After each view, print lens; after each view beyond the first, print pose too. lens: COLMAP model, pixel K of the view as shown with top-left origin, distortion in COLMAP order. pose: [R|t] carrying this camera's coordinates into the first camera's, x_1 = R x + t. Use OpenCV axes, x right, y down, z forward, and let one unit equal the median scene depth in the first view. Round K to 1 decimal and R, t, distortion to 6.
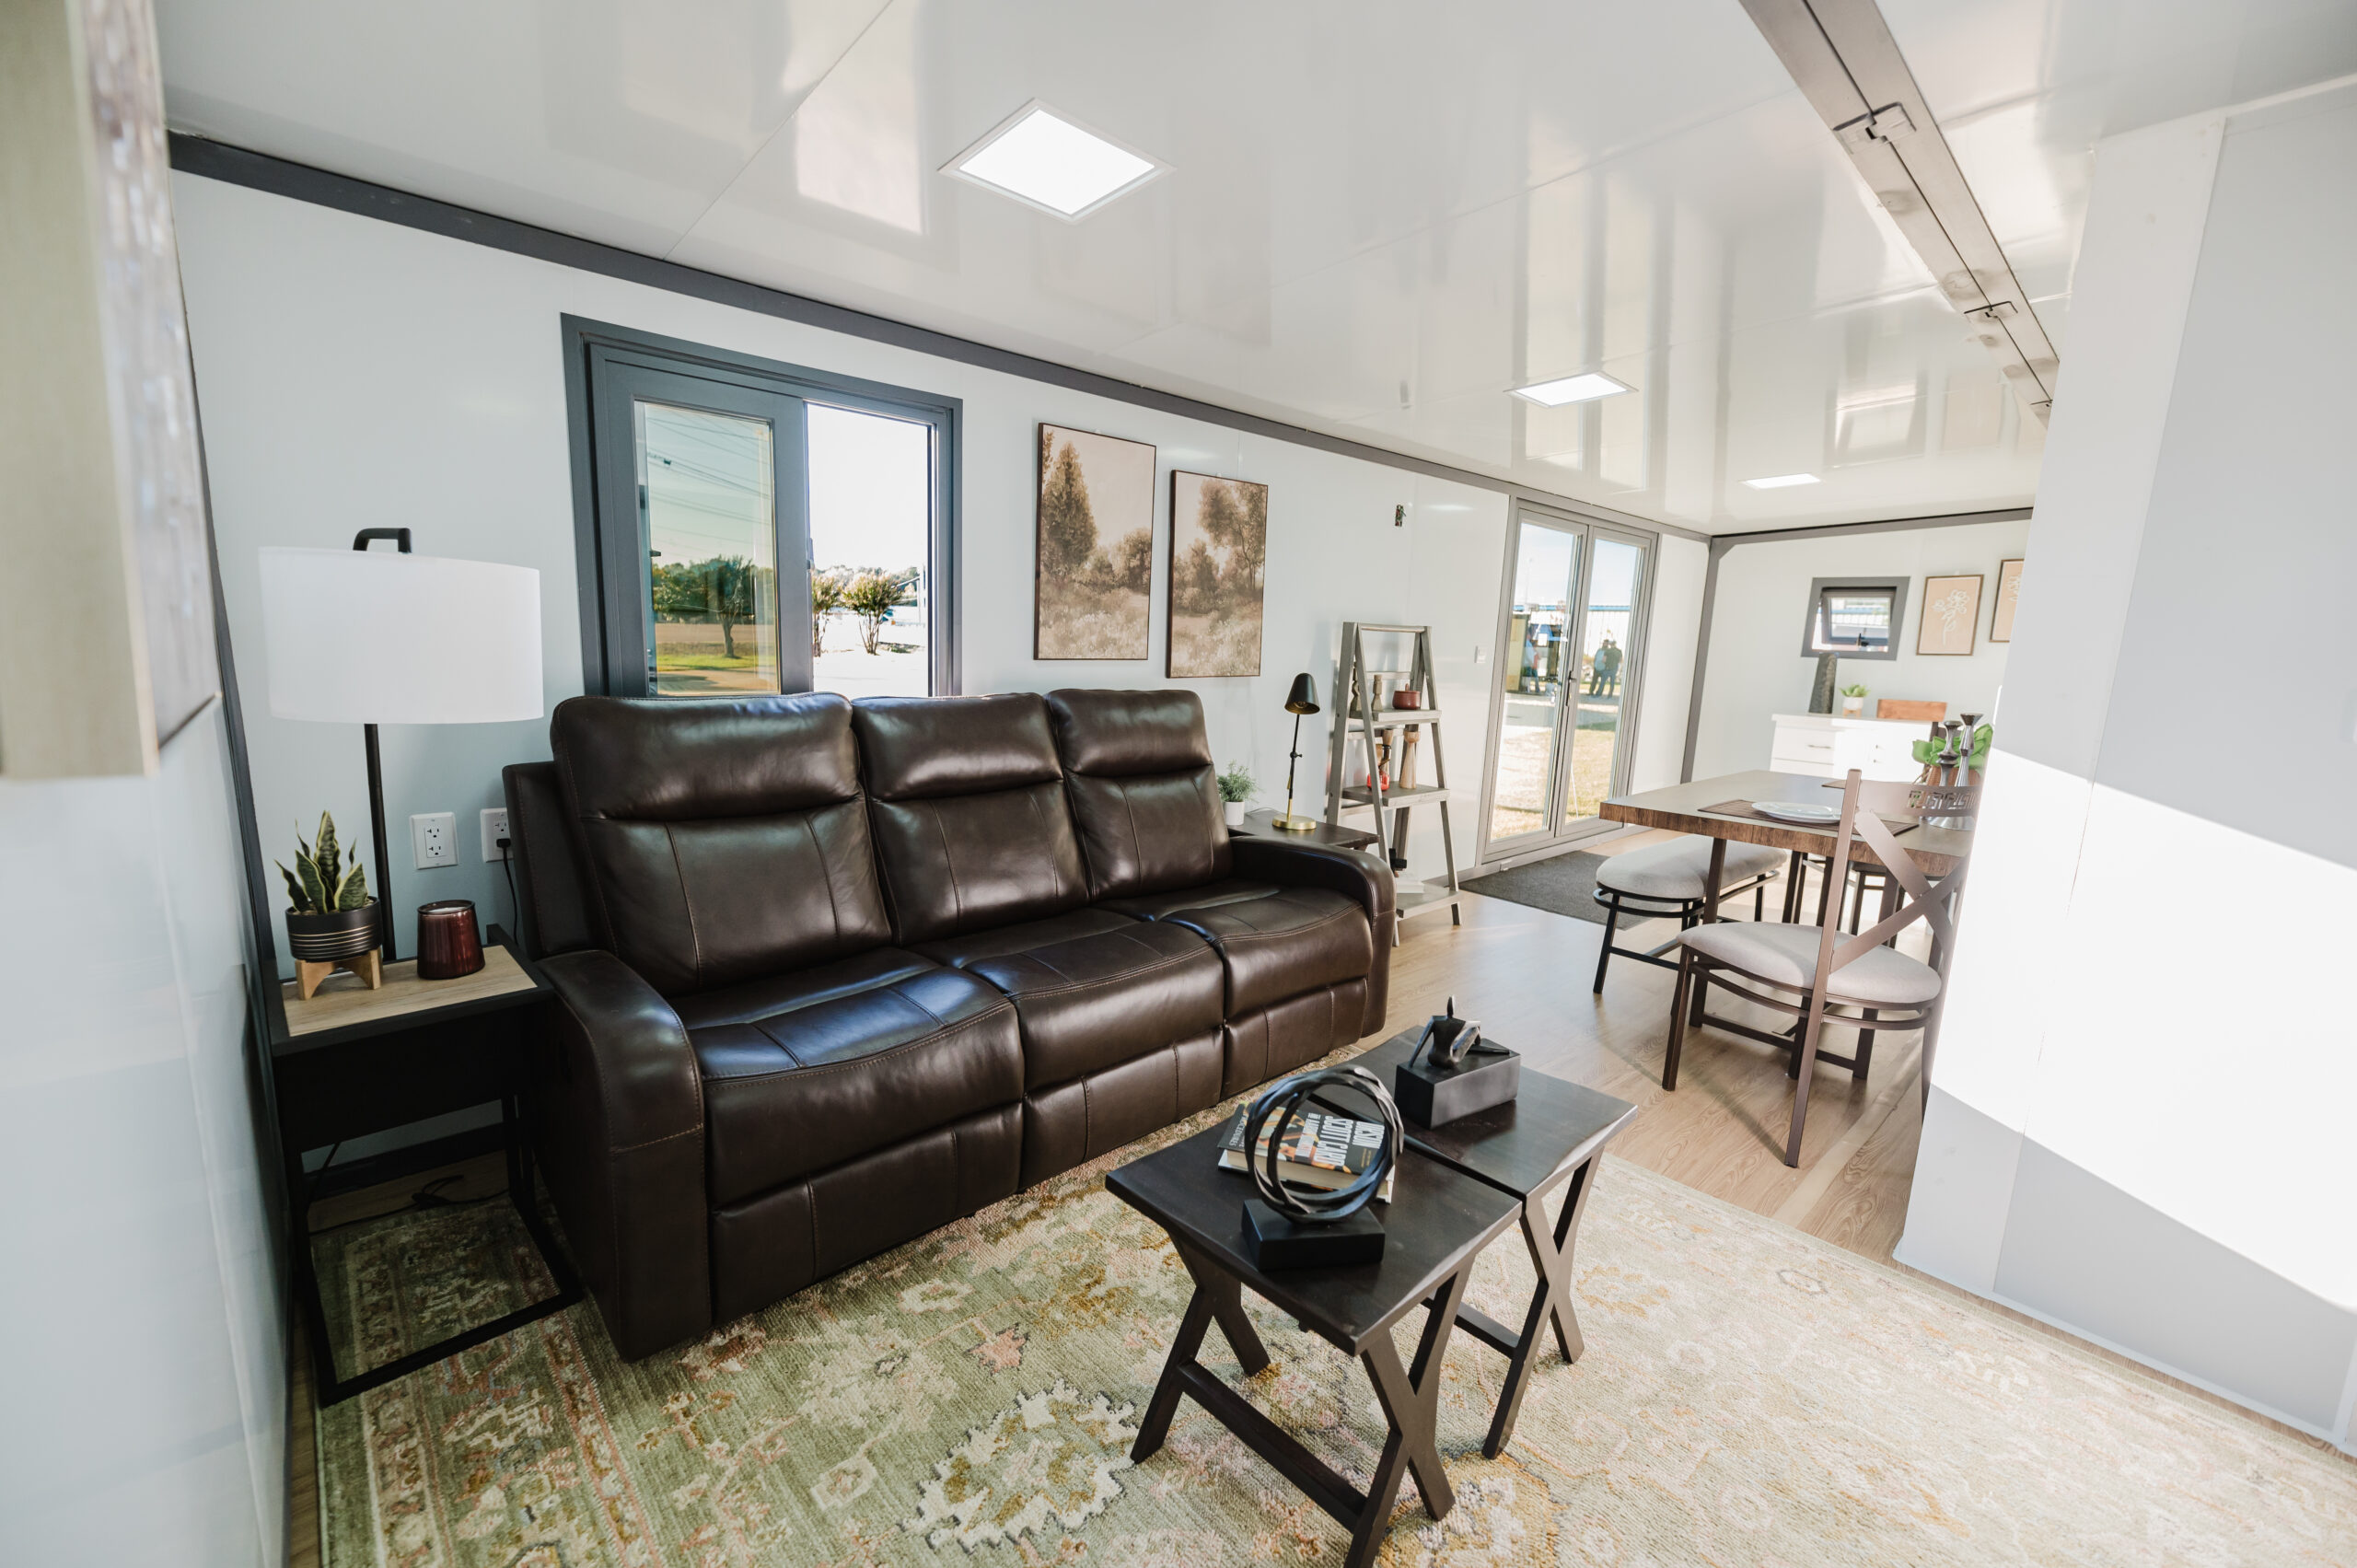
lens RADIAL K [[937.0, 0, 1178.5], [0, 937.0, 784.0], [0, 0, 1]] dist [-0.002100, -0.000202]
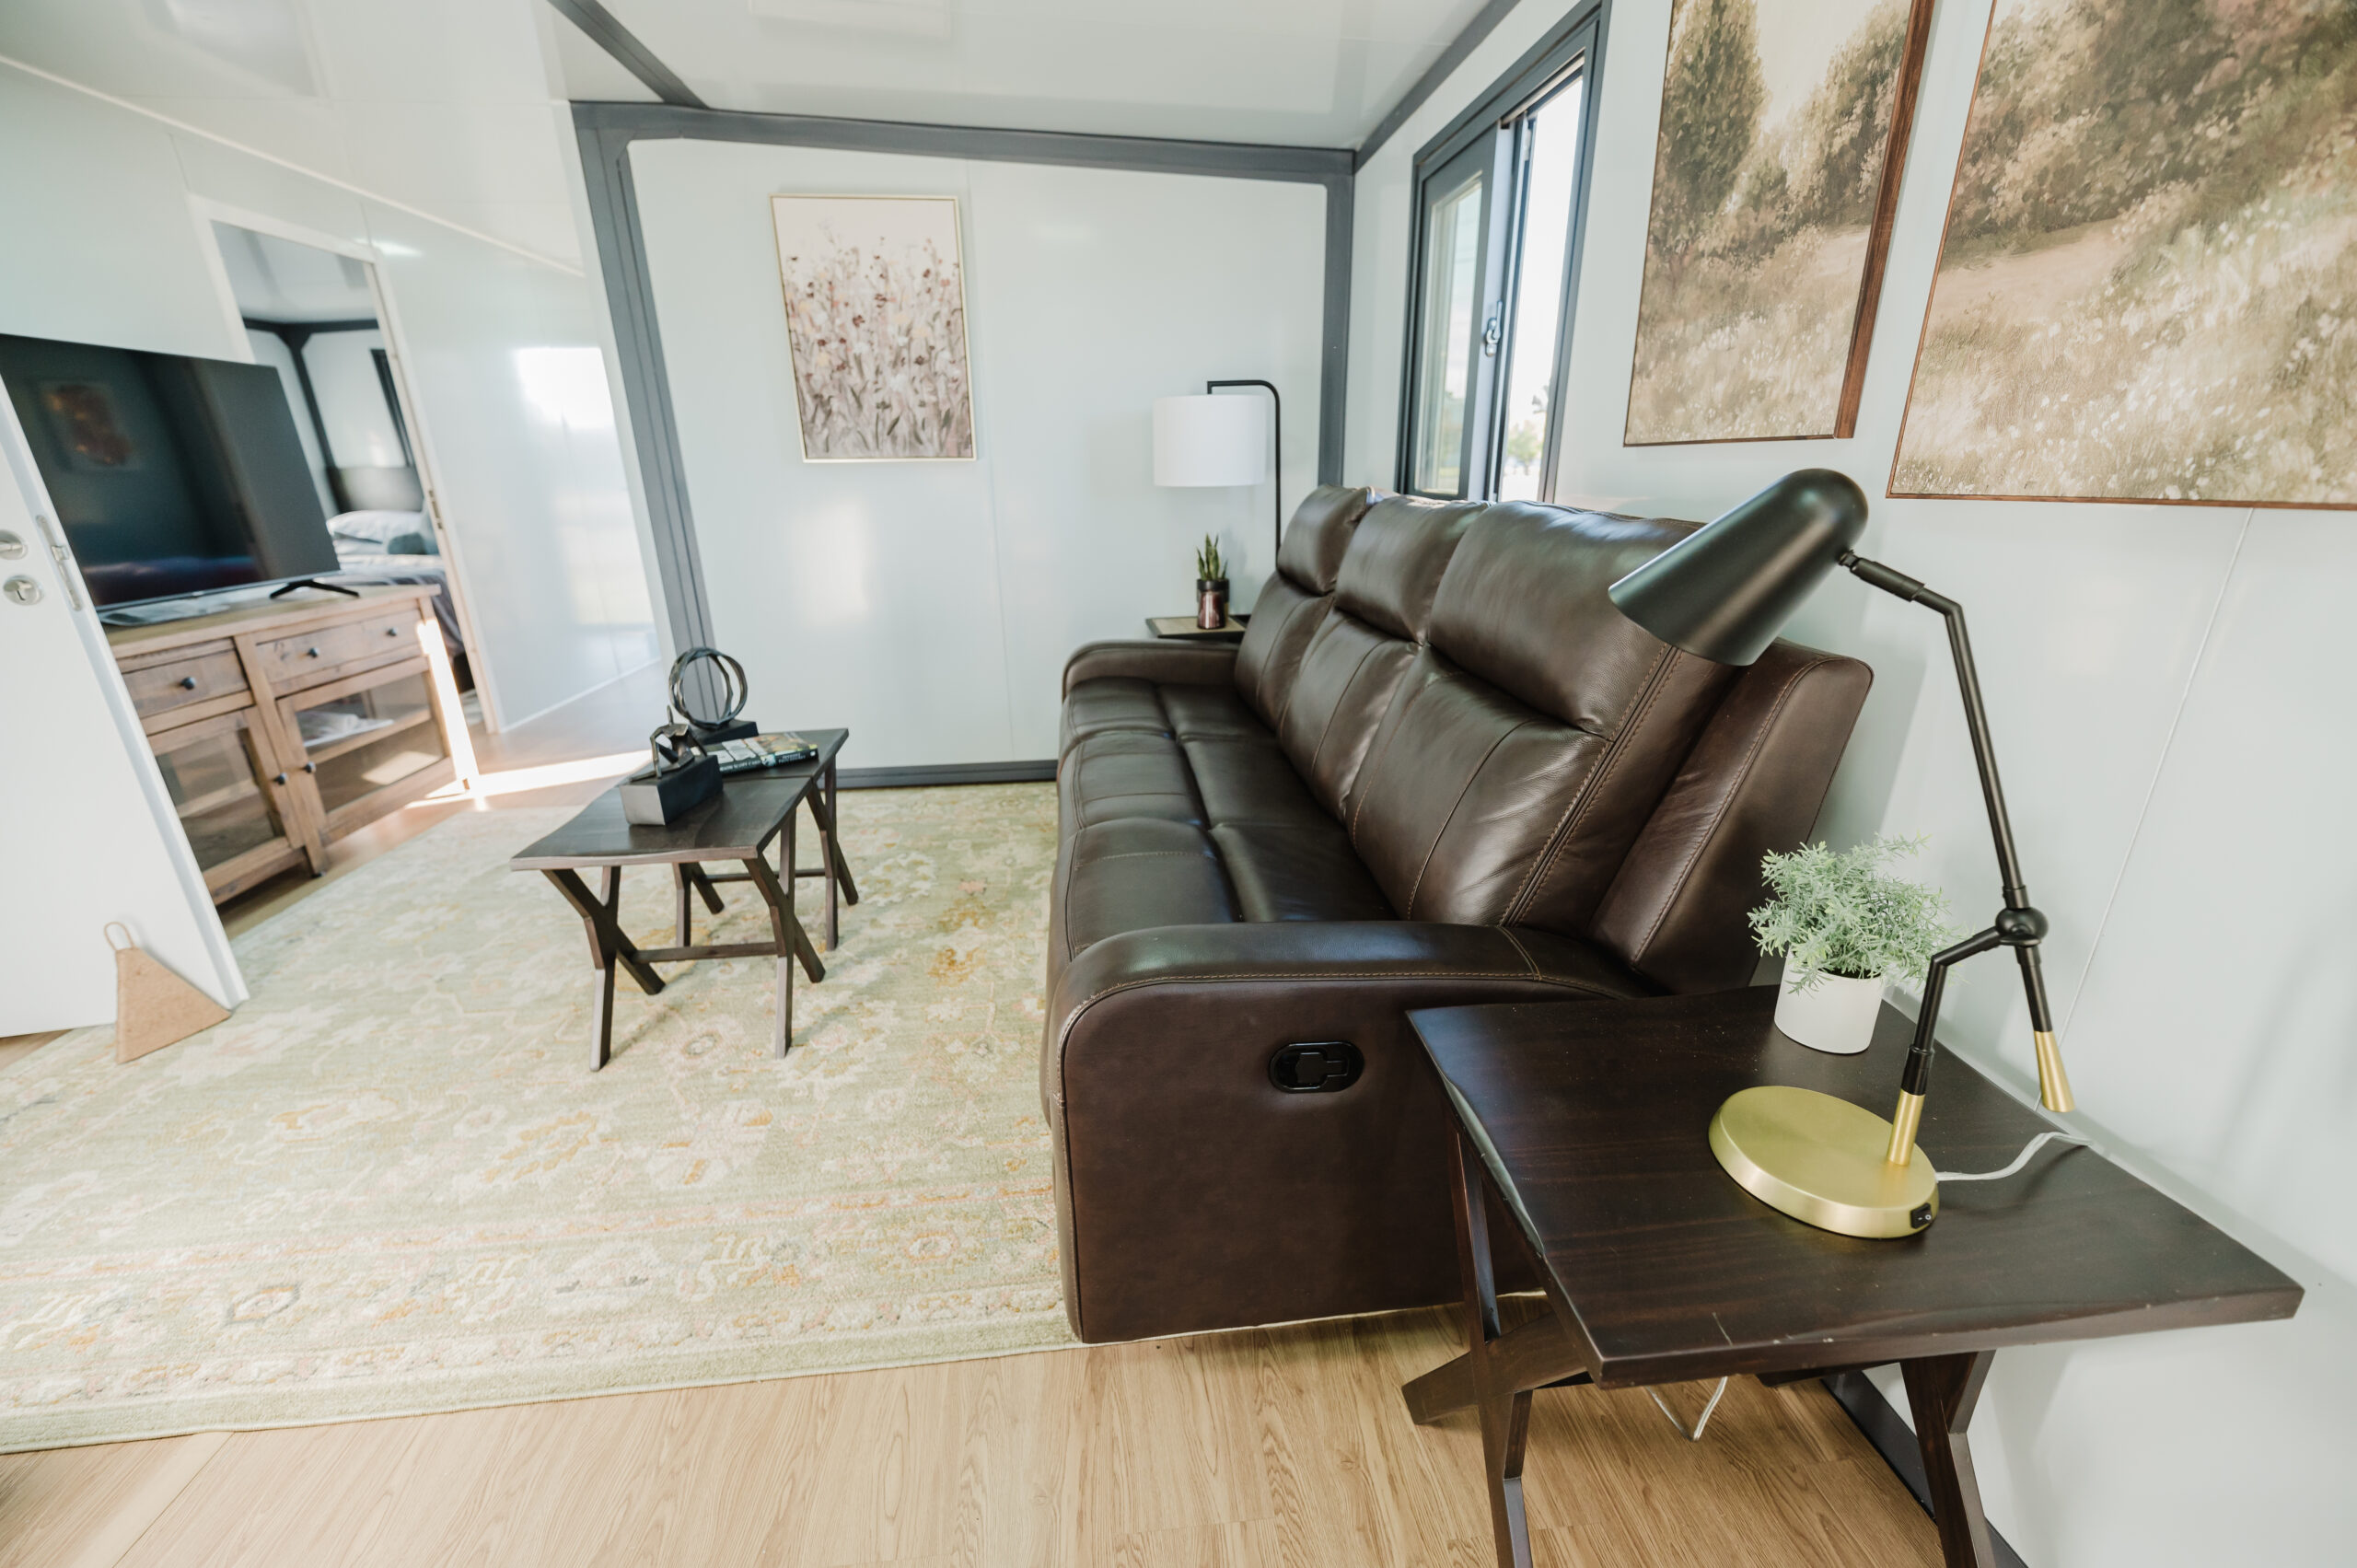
lens RADIAL K [[937.0, 0, 1178.5], [0, 937.0, 784.0], [0, 0, 1]] dist [-0.002100, -0.000202]
pose [[-0.605013, 0.235302, -0.760652, 0.416674], [-0.131640, 0.912626, 0.387019, -0.124388], [0.785258, 0.334284, -0.521176, 1.087926]]
